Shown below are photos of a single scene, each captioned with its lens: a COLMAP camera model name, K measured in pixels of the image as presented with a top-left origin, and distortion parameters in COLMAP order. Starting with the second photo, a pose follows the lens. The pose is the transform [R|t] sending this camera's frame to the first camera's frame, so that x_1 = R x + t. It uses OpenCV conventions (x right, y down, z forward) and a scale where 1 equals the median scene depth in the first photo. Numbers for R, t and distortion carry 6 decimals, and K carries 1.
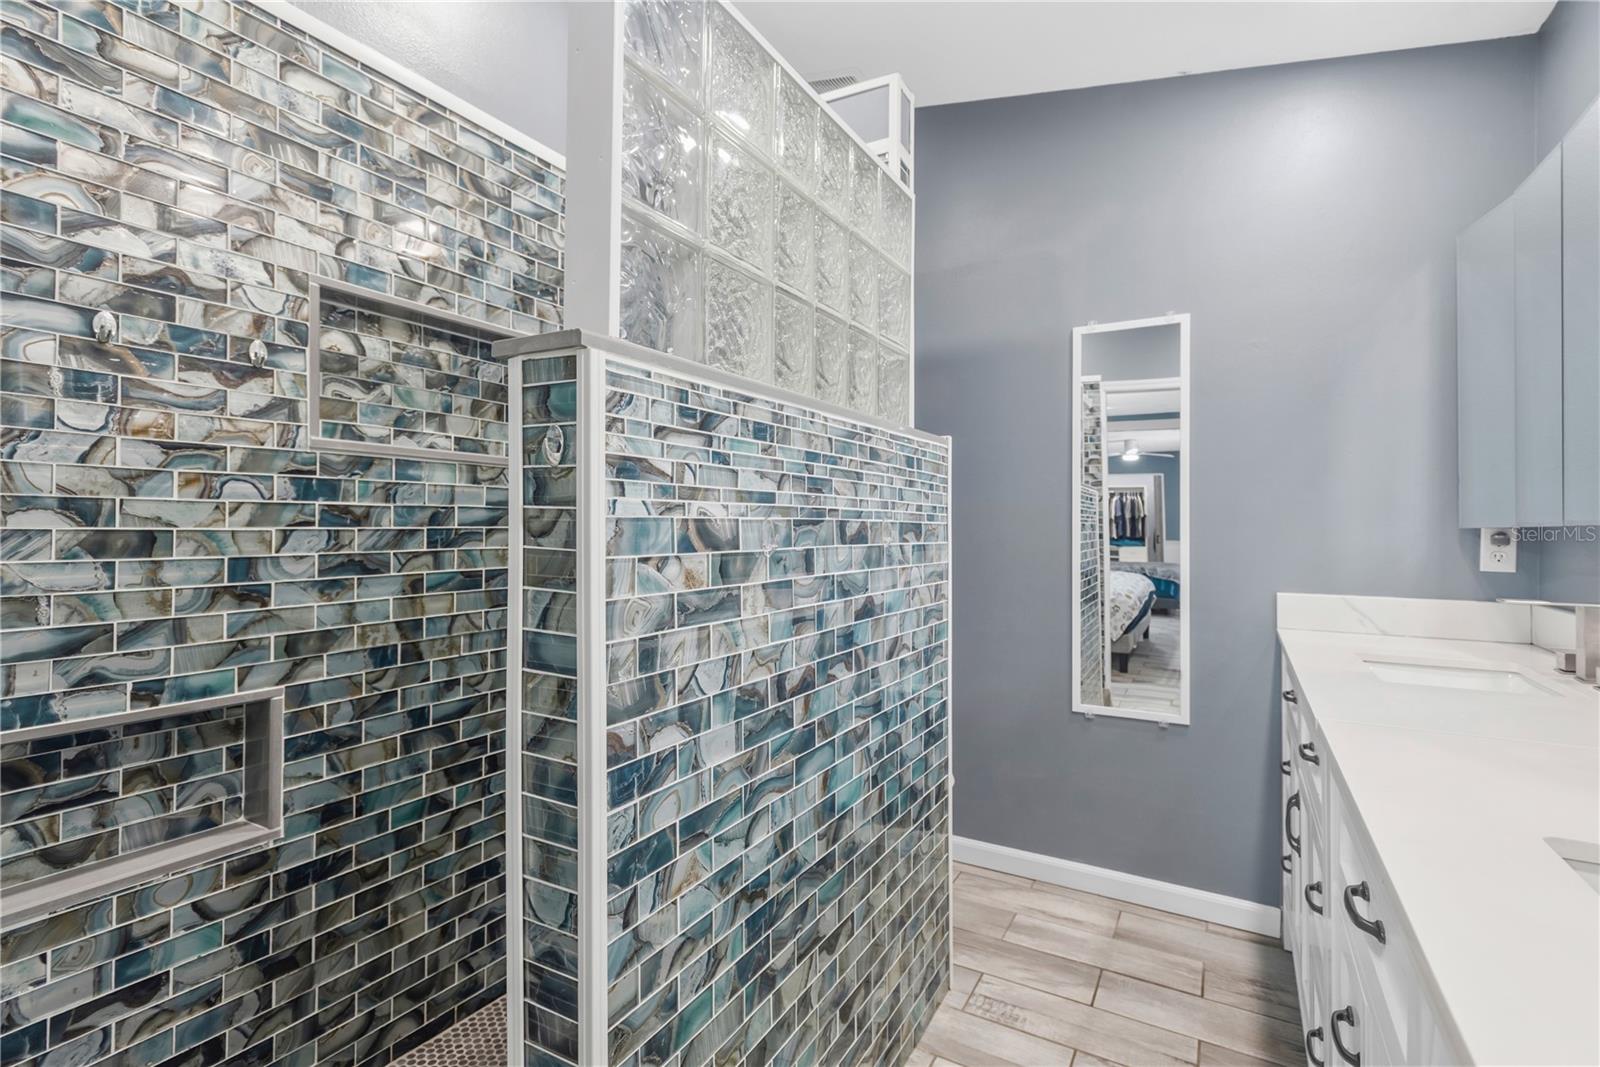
lens RADIAL K [[746.5, 0, 801.9], [0, 746.5, 532.5], [0, 0, 1]] dist [0.003952, -0.000333]
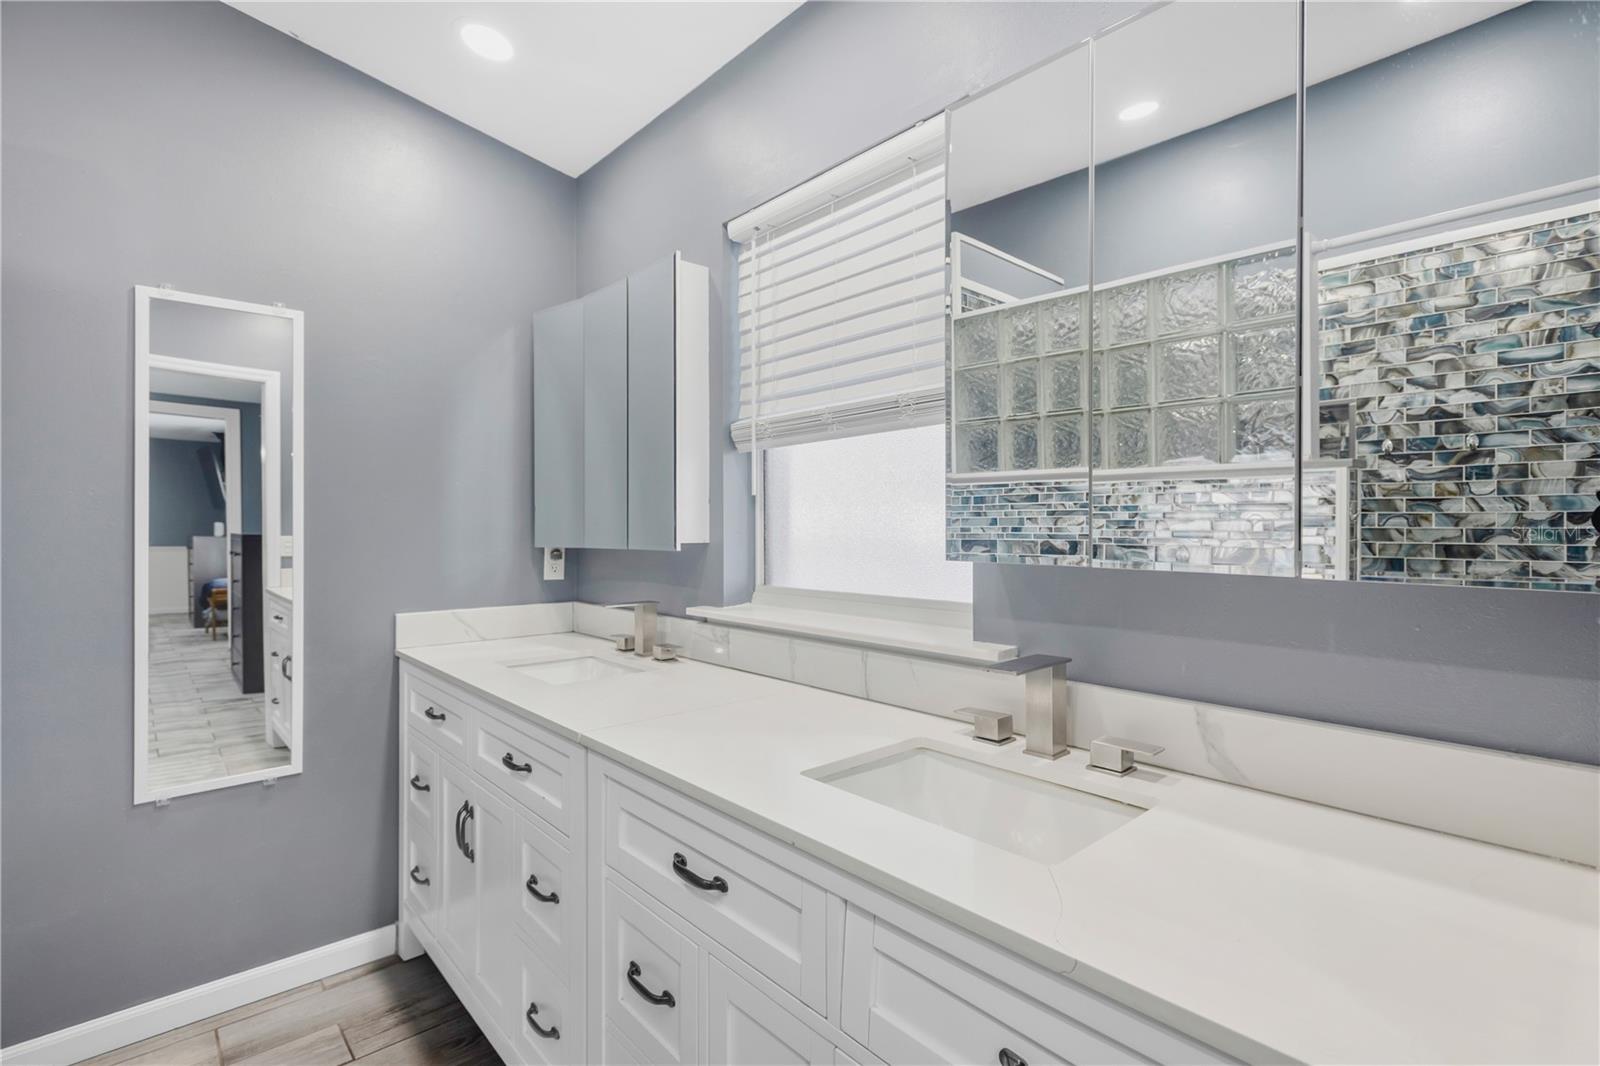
lens RADIAL K [[746.5, 0, 801.9], [0, 746.5, 532.0], [0, 0, 1]] dist [0.003952, -0.000333]
pose [[0.304929, -0.010825, 0.952314, -0.177437], [0.007351, 0.999932, 0.009012, -0.039402], [-0.952347, 0.004253, 0.304988, 0.189272]]
